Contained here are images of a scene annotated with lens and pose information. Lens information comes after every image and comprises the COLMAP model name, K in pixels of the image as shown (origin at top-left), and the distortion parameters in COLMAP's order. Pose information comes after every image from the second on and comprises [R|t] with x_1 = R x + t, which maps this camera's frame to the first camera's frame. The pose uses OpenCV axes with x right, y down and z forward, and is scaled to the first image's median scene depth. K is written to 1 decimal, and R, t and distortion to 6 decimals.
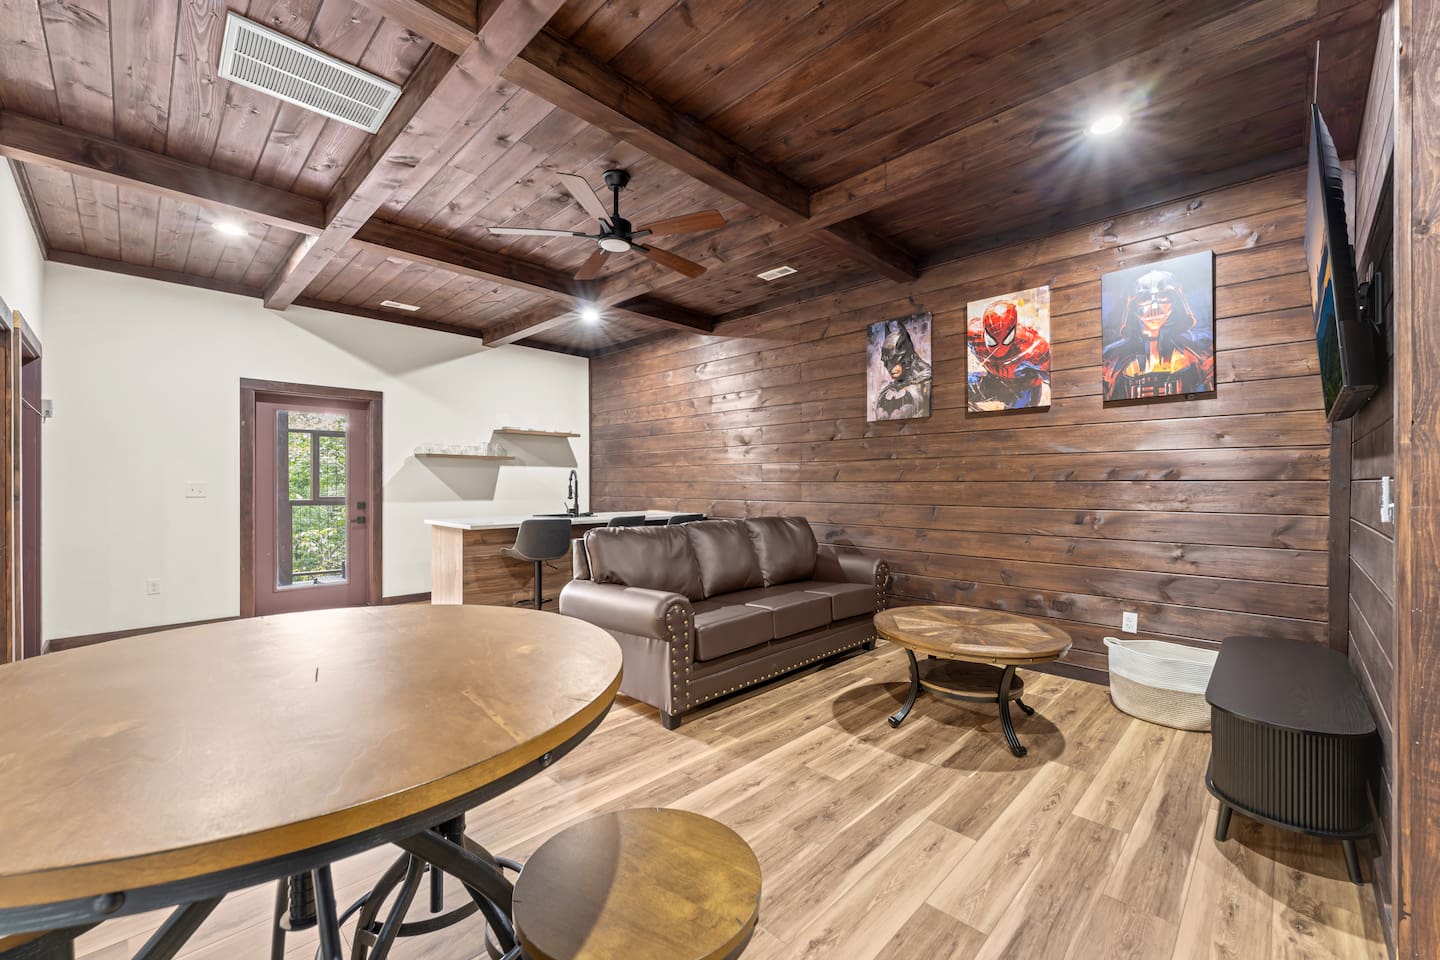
lens RADIAL K [[584.7, 0, 727.0], [0, 584.7, 487.8], [0, 0, 1]] dist [0.000901, -0.000442]
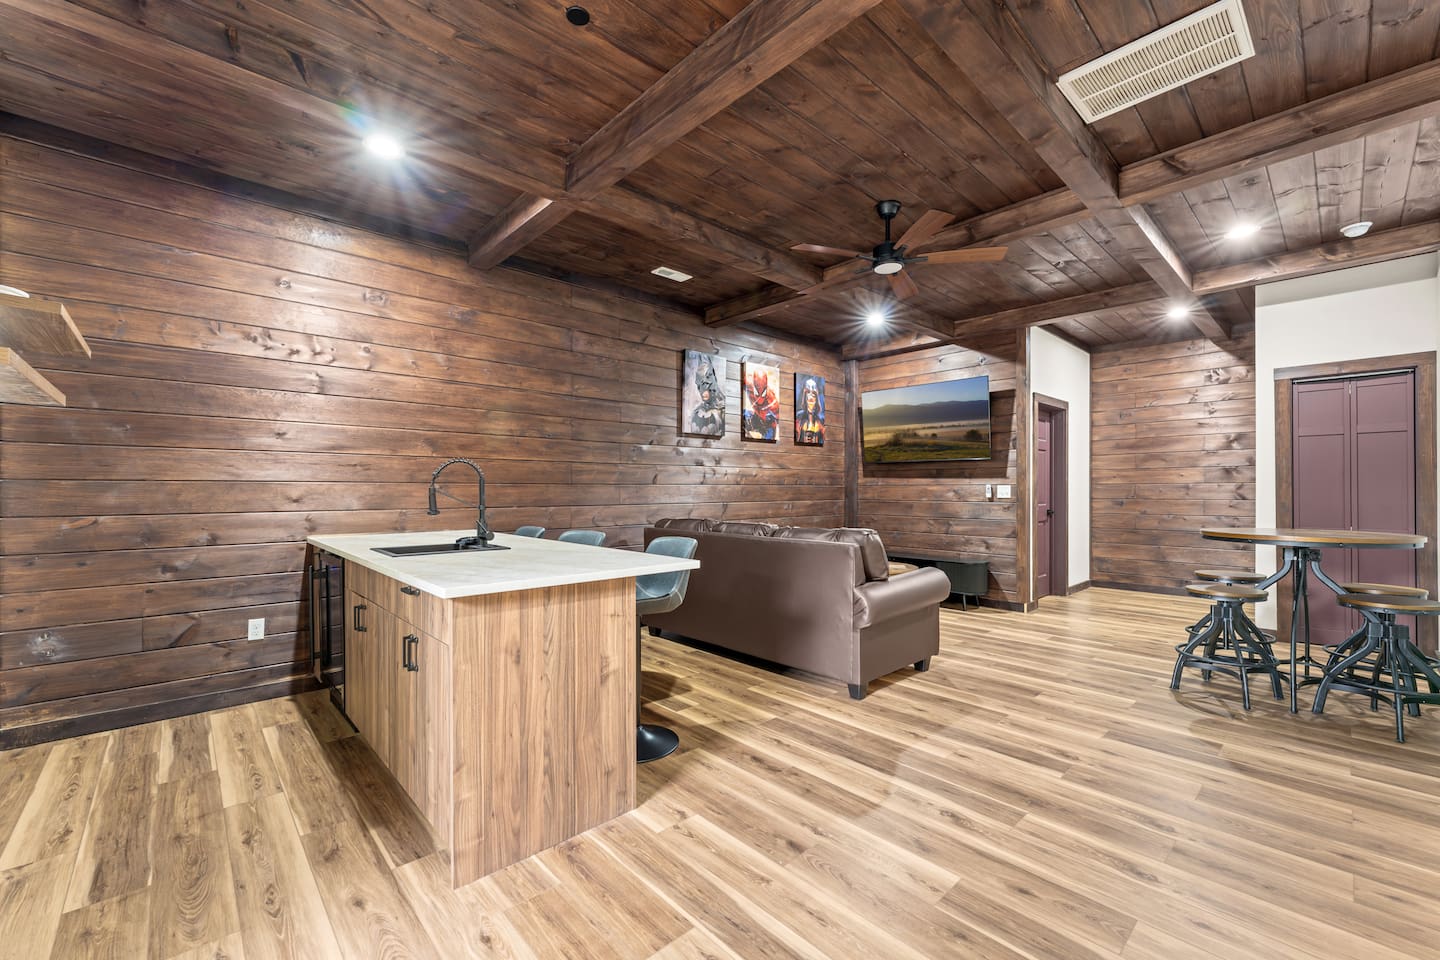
lens RADIAL K [[584.7, 0, 728.6], [0, 584.7, 478.7], [0, 0, 1]] dist [0.000901, -0.000442]
pose [[0.038521, 0.020716, 0.999043, -1.047663], [0.009661, 0.999731, -0.021103, 0.003017], [-0.999211, 0.010465, 0.038311, 1.010993]]
